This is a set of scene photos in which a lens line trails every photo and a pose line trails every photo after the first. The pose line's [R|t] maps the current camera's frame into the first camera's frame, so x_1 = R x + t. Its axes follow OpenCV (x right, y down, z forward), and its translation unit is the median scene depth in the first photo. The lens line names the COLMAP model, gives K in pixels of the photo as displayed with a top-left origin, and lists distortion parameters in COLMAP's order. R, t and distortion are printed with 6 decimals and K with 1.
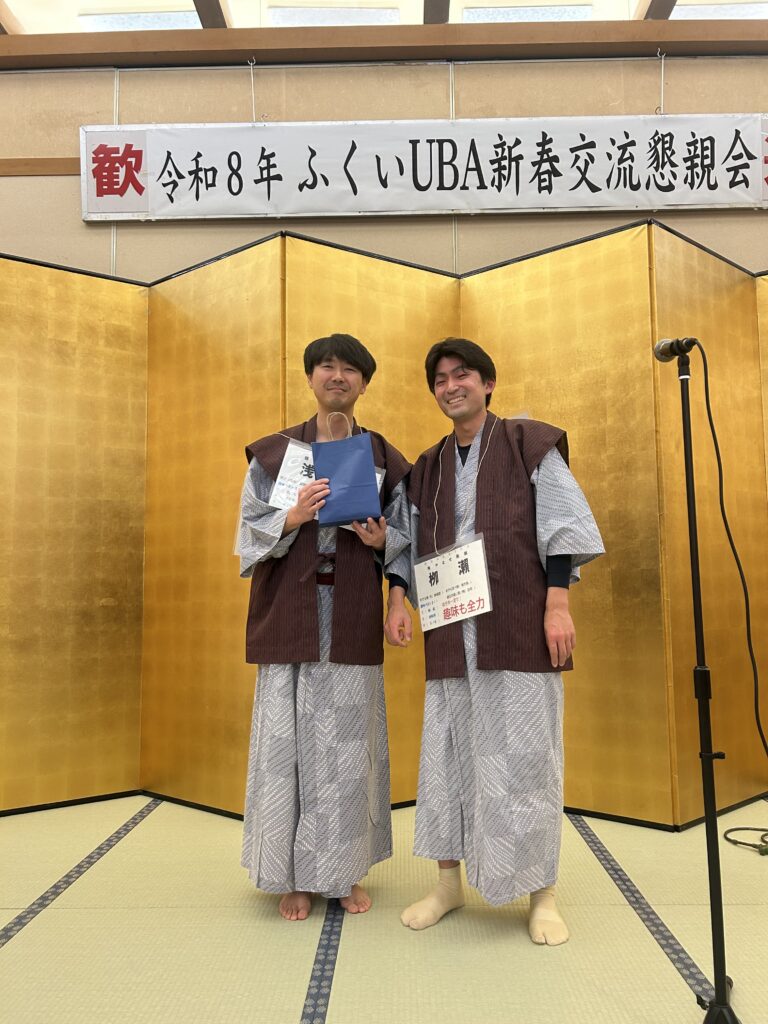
lens RADIAL K [[773.6, 0, 390.7], [0, 773.6, 514.0], [0, 0, 1]] dist [0.048286, -0.053356]
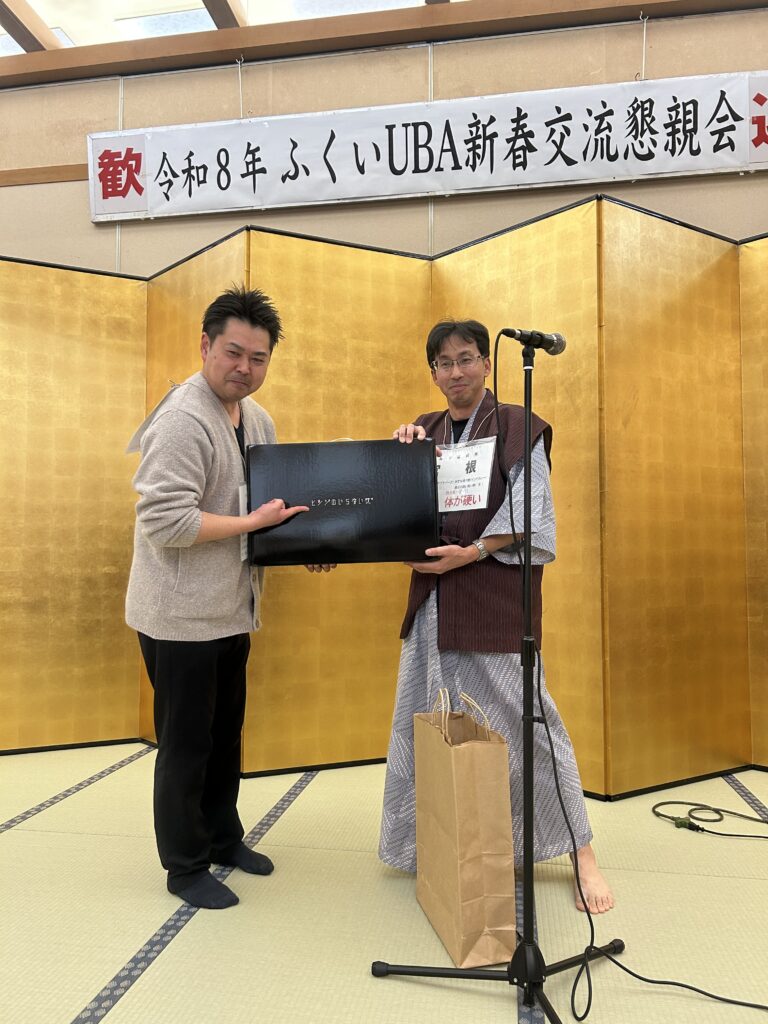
lens RADIAL K [[773.6, 0, 379.4], [0, 773.6, 515.9], [0, 0, 1]] dist [0.048286, -0.053356]
pose [[0.988207, 0.004728, -0.153048, 0.183989], [0.001142, 0.999268, 0.038246, -0.006102], [0.153117, -0.037970, 0.987478, -0.035642]]
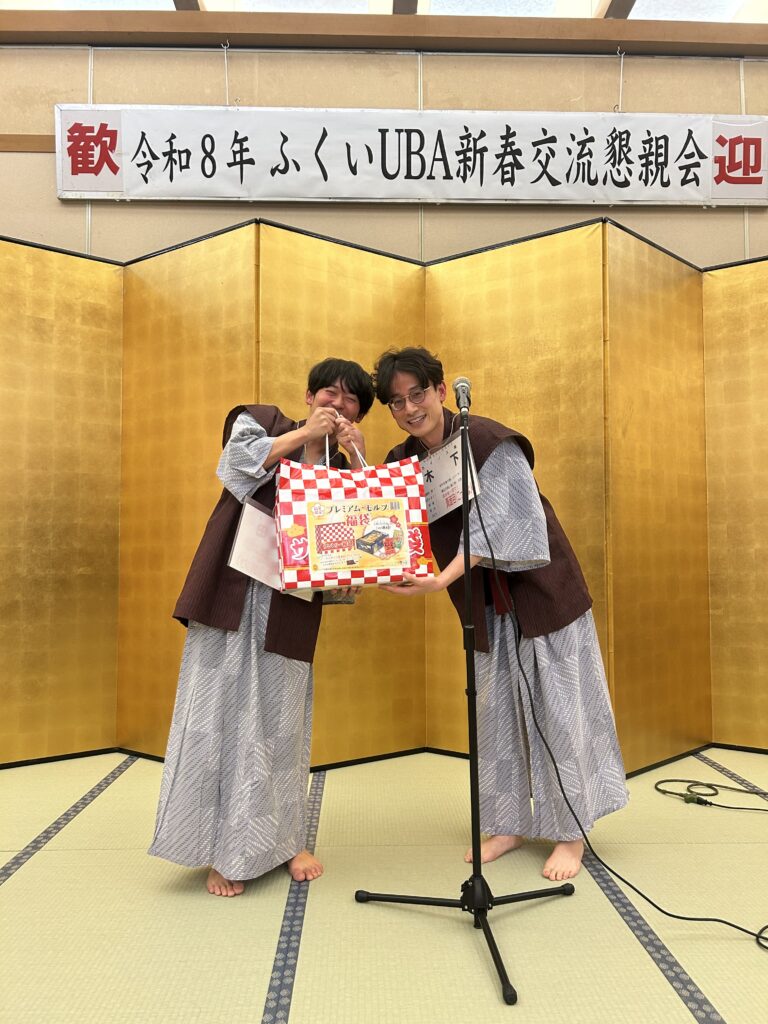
lens RADIAL K [[773.6, 0, 380.5], [0, 773.6, 517.5], [0, 0, 1]] dist [0.048286, -0.053356]
pose [[0.999057, 0.012733, 0.041514, -0.010500], [-0.014507, 0.998983, 0.042695, -0.009090], [-0.040928, -0.043257, 0.998225, -0.058554]]
